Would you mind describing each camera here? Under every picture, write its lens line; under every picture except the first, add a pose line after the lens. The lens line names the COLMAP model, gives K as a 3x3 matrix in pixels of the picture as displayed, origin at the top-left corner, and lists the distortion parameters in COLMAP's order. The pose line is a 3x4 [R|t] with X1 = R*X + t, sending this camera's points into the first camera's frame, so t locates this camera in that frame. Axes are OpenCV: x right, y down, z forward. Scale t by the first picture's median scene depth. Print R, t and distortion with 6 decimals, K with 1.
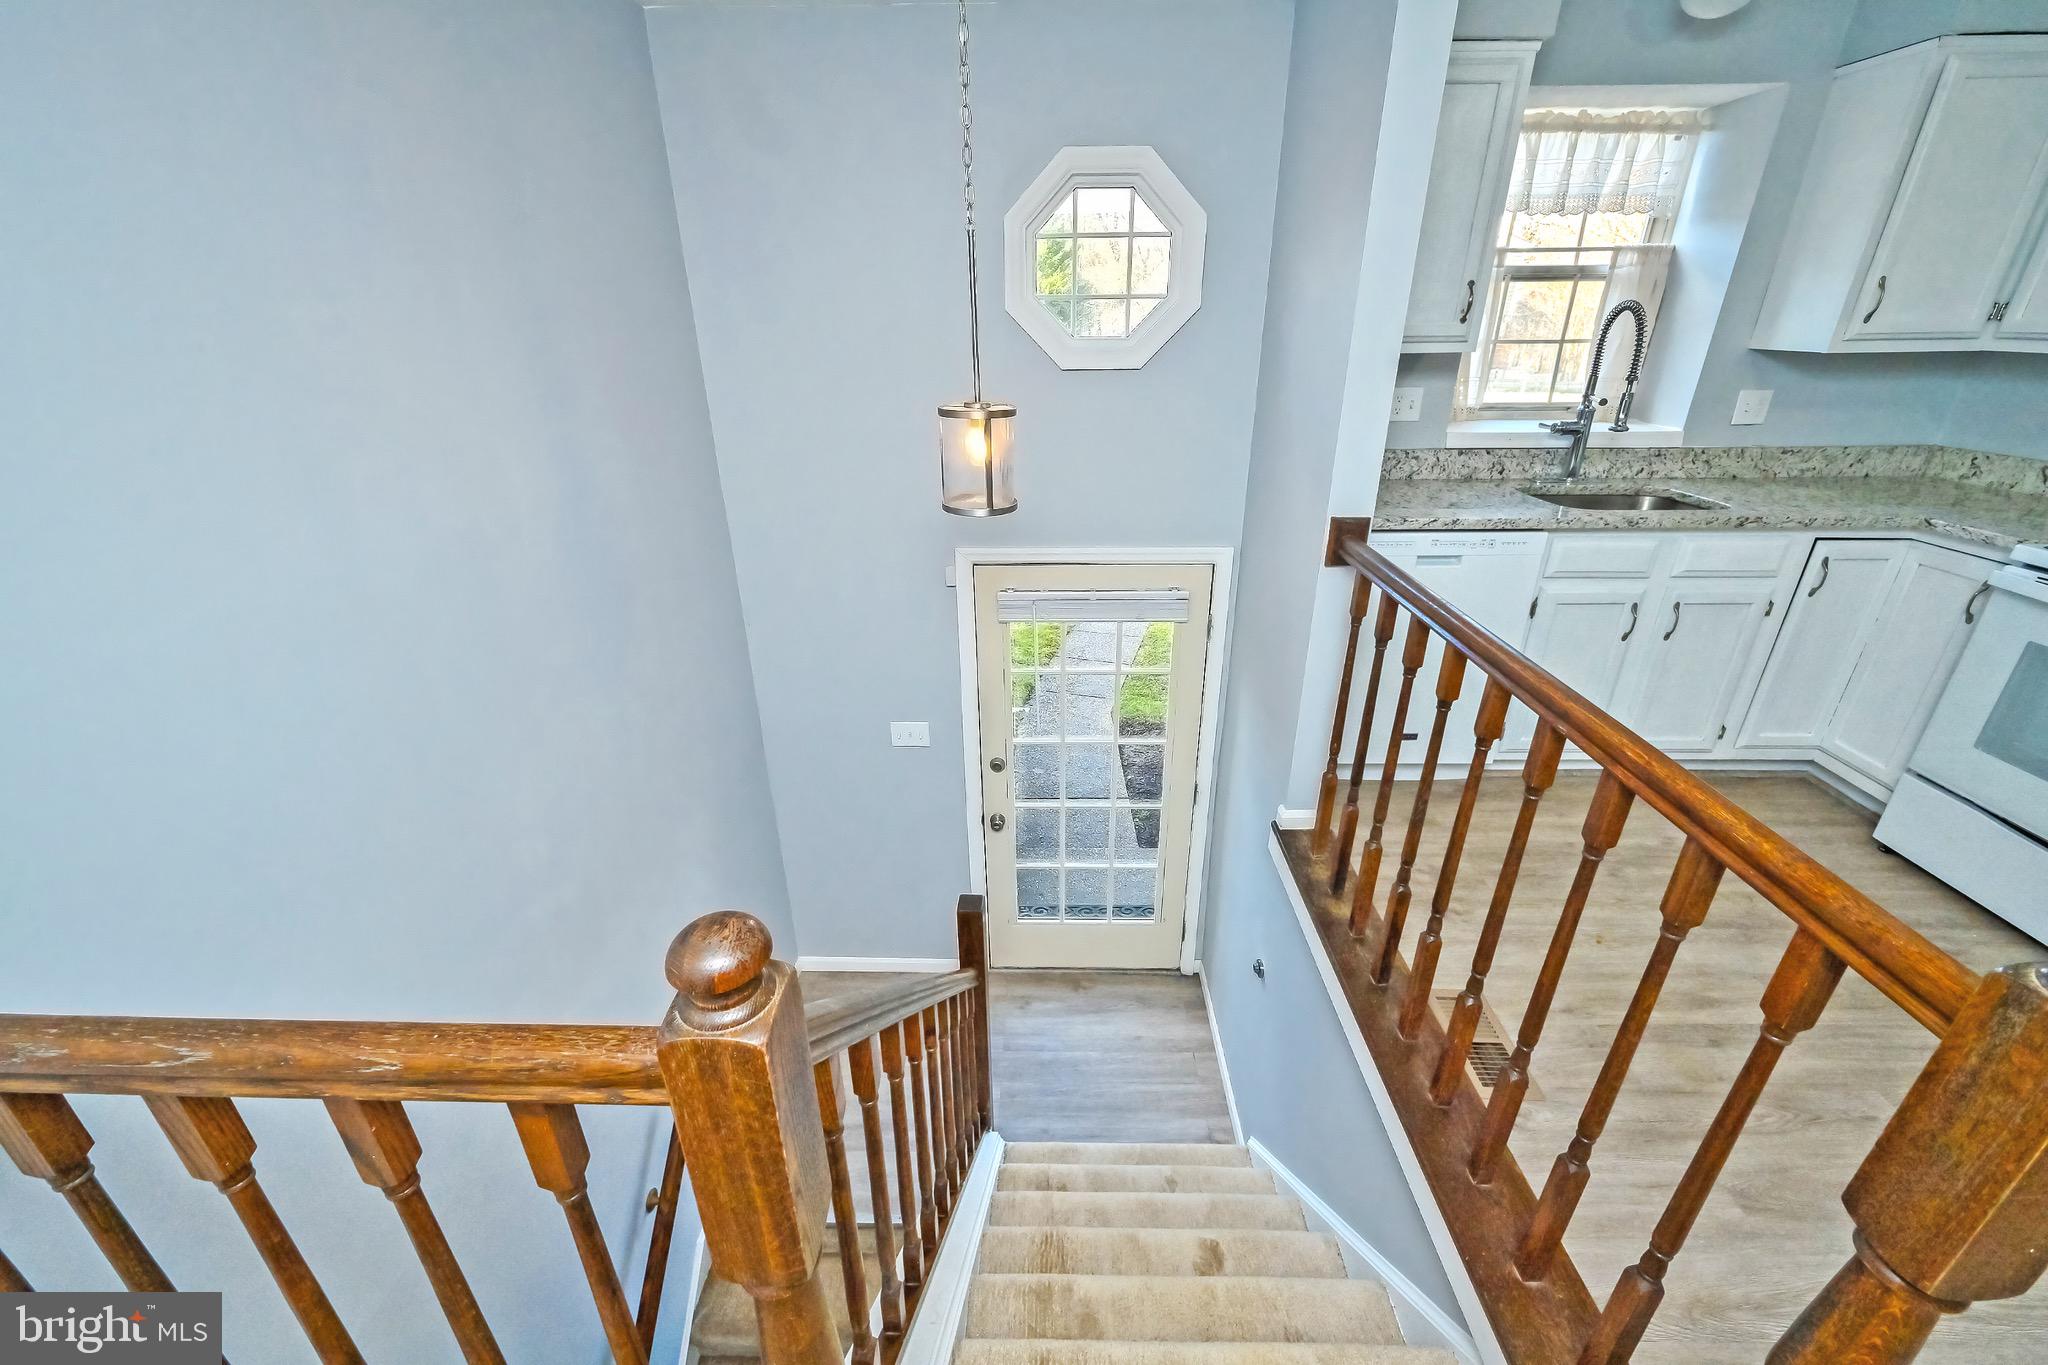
lens RADIAL K [[826.0, 0, 1032.3], [0, 826.0, 695.6], [0, 0, 1]] dist [-0.000517, -0.000057]
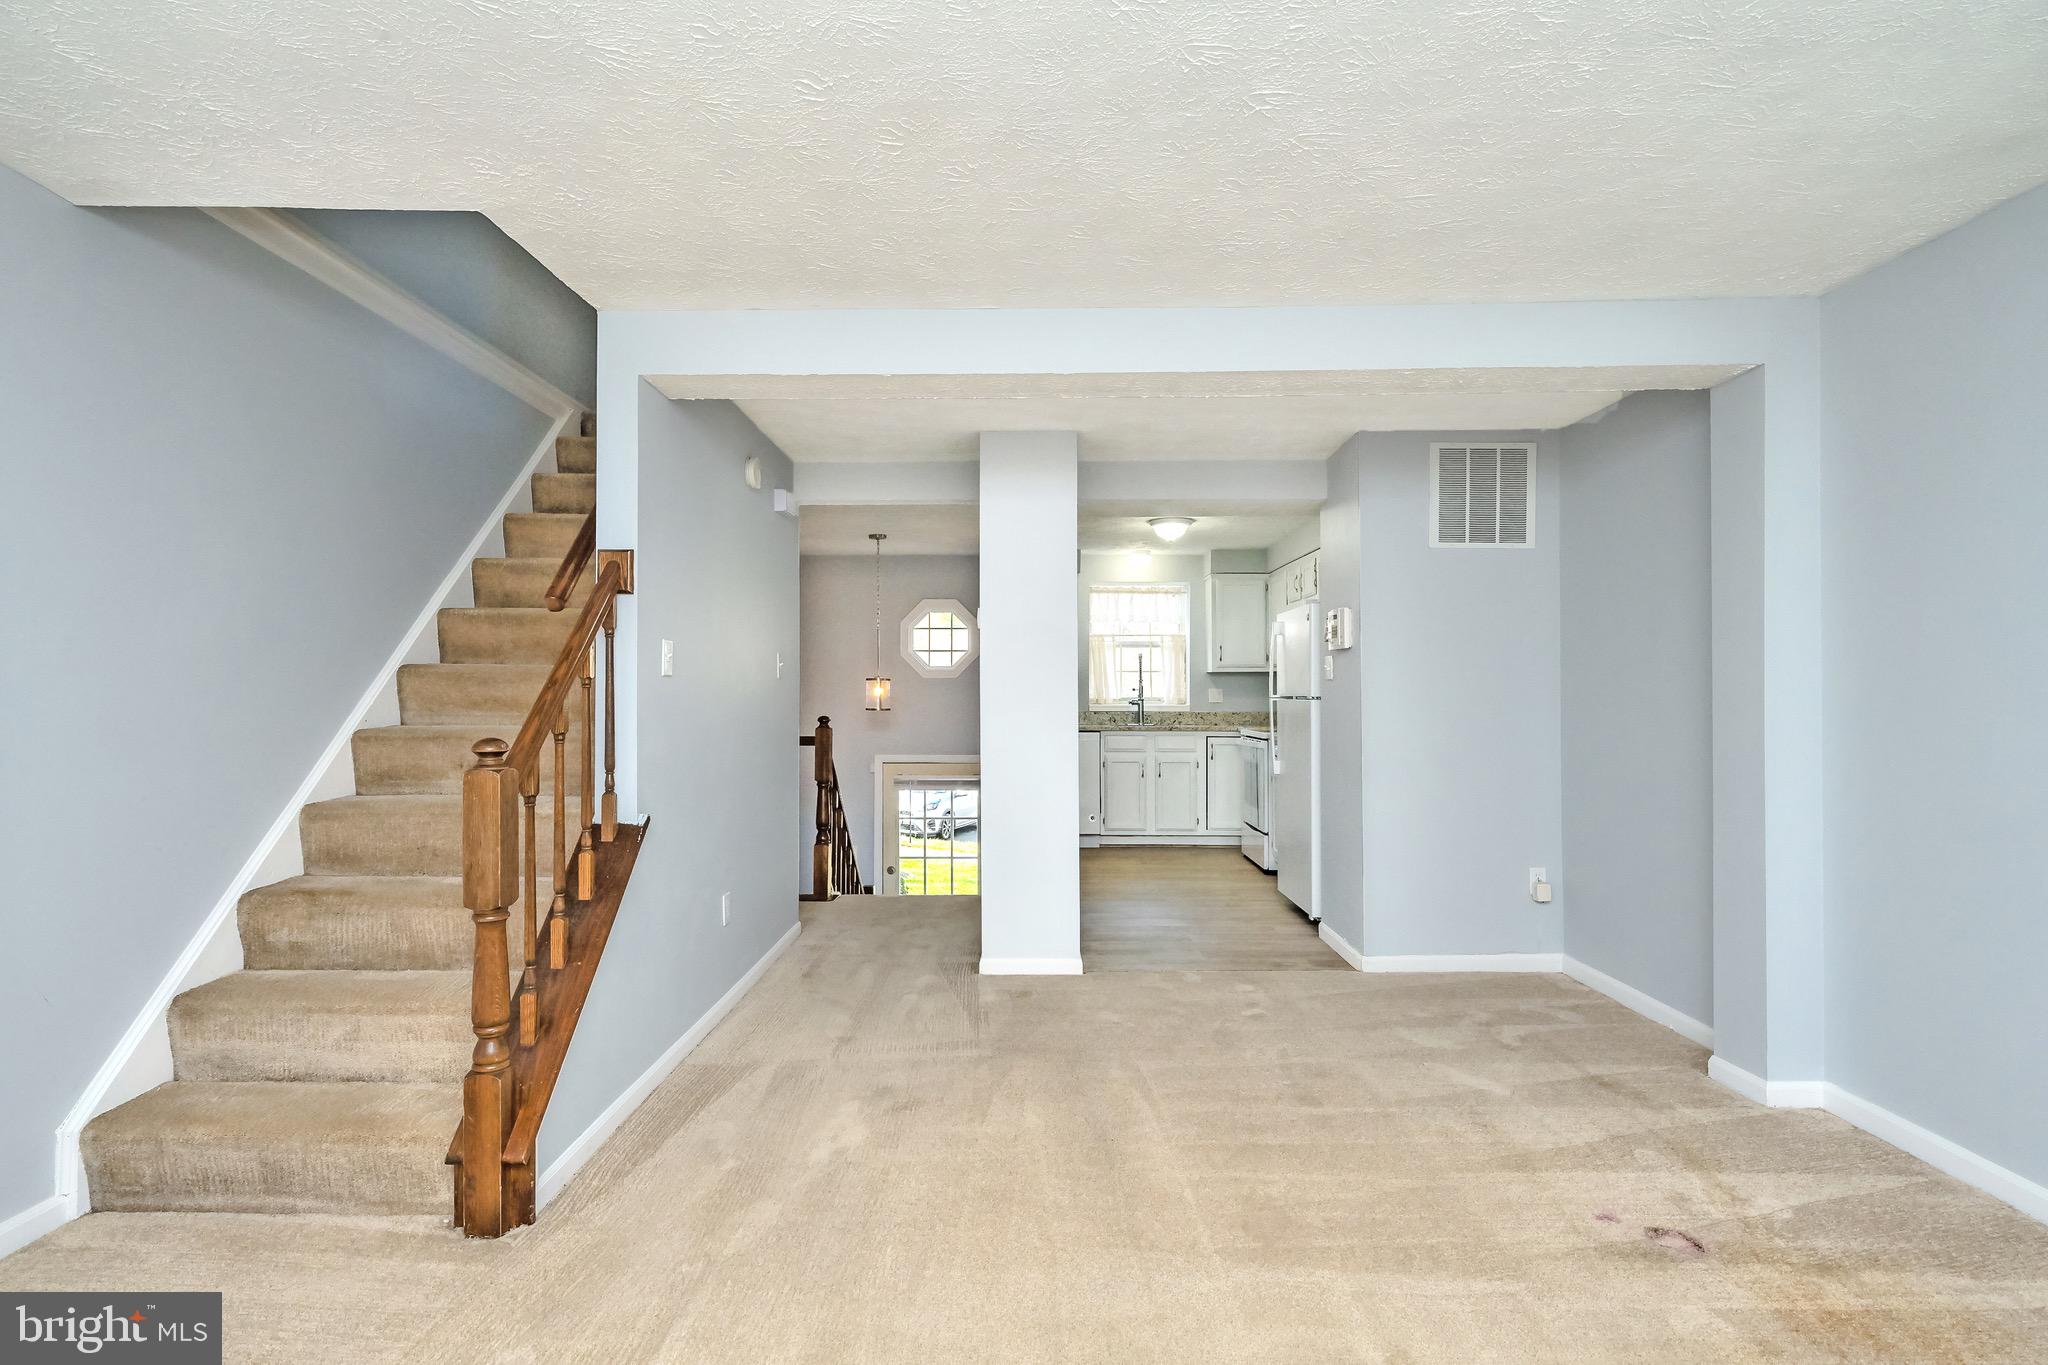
lens RADIAL K [[1000.9, 0, 1017.8], [0, 1000.9, 677.8], [0, 0, 1]] dist [-0.002472, 0.001278]
pose [[0.999883, 0.010664, 0.011005, 0.275577], [-0.004993, 0.905673, -0.423947, 0.819522], [-0.014488, 0.423842, 0.905620, -1.604032]]
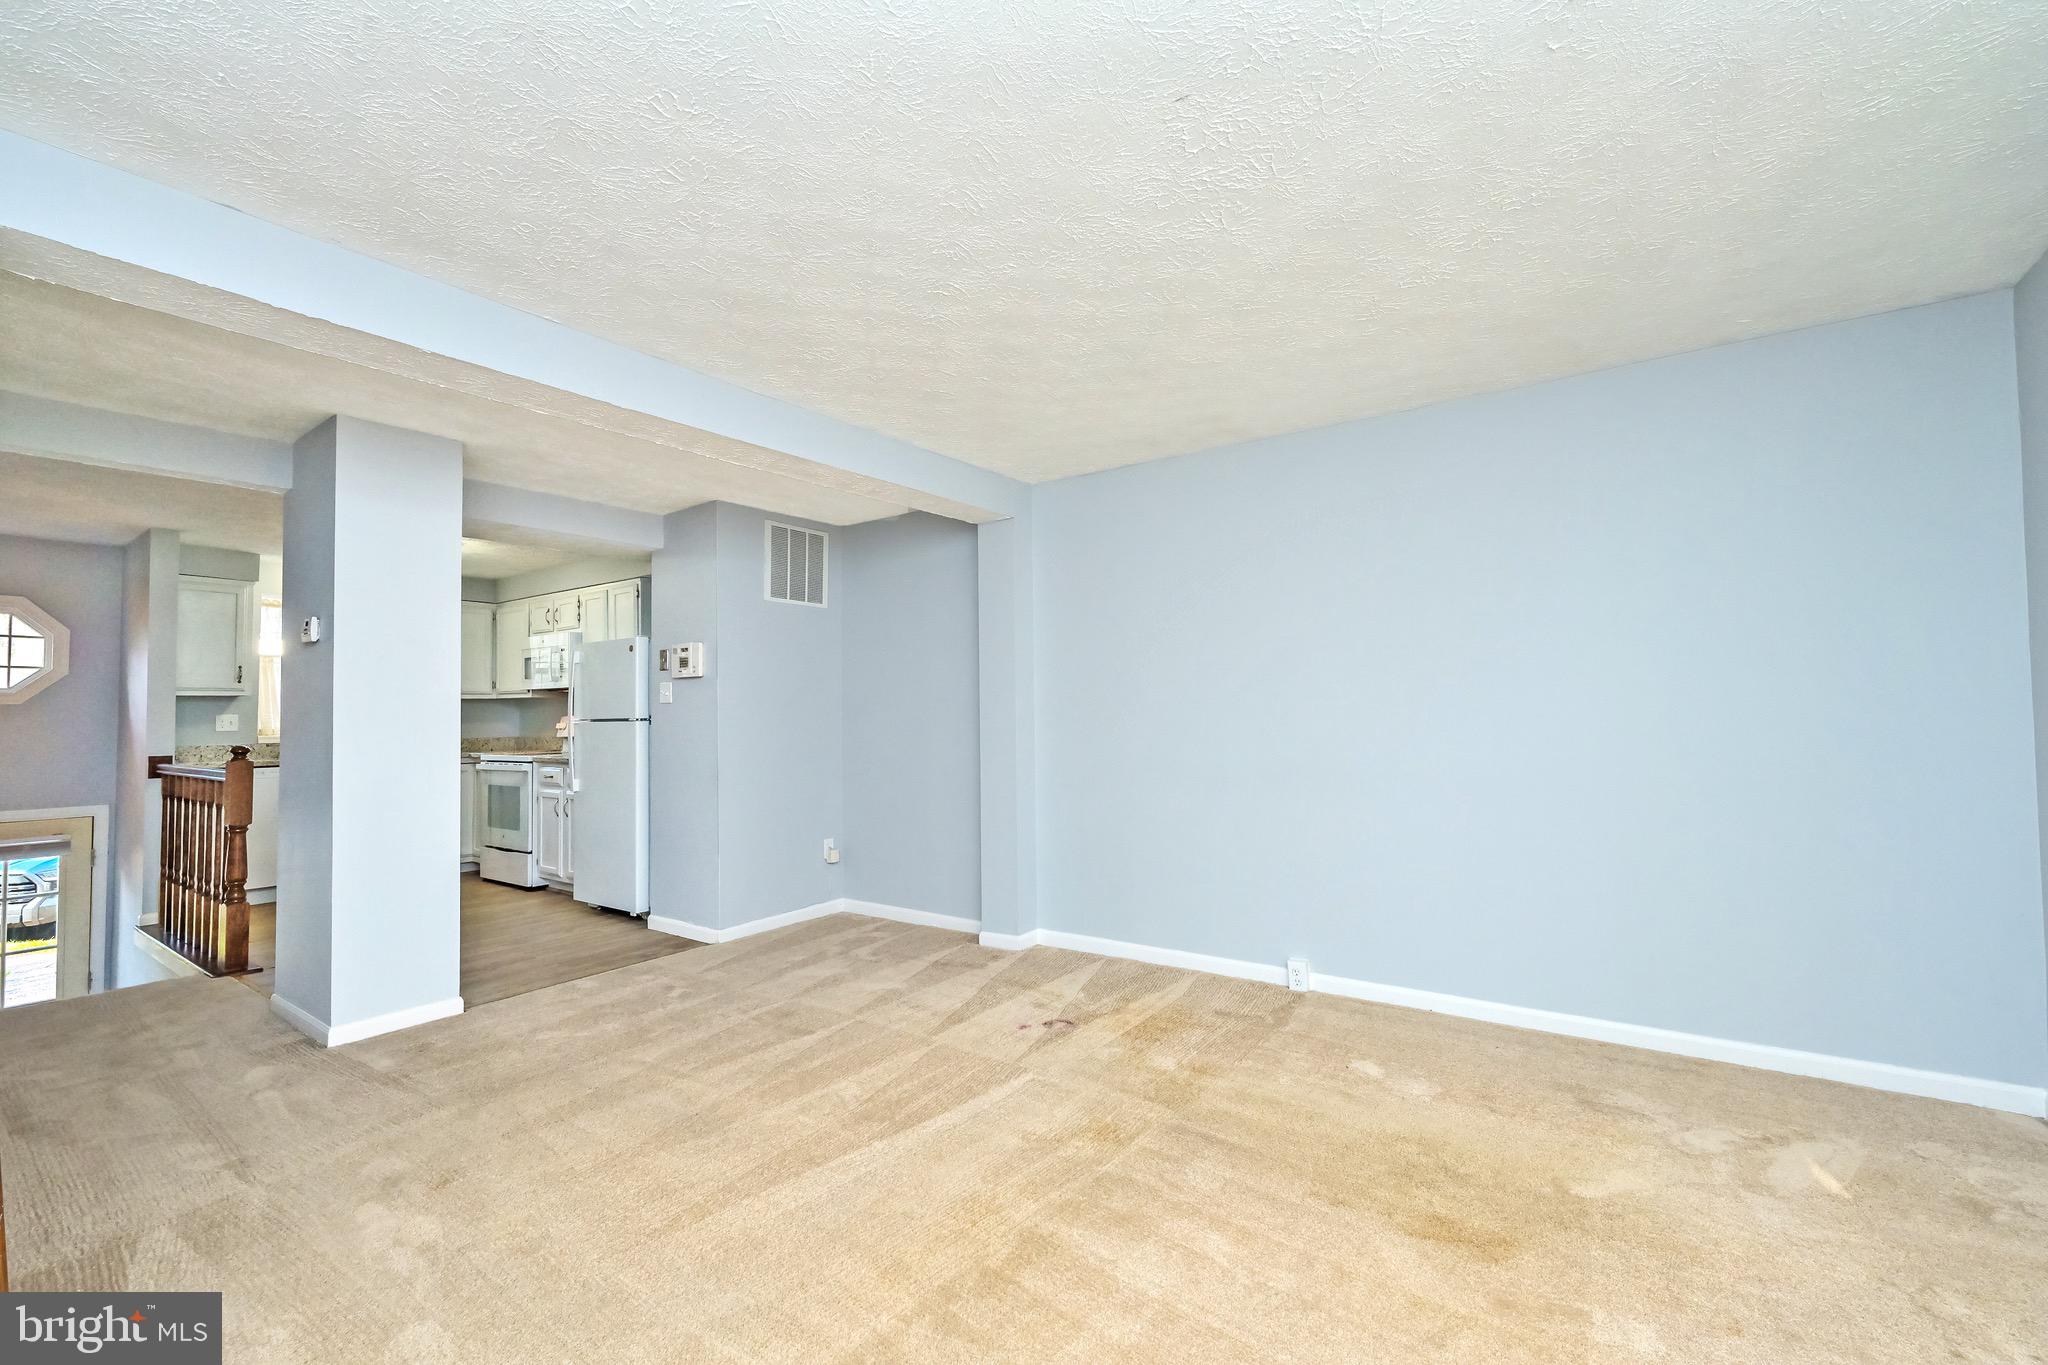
lens RADIAL K [[855.4, 0, 1023.9], [0, 855.4, 684.1], [0, 0, 1]] dist [-0.001500, -0.000564]
pose [[0.569918, 0.030667, 0.821129, -0.138353], [0.345315, 0.897841, -0.273204, 0.775950], [-0.745621, 0.439251, 0.501106, -1.475006]]
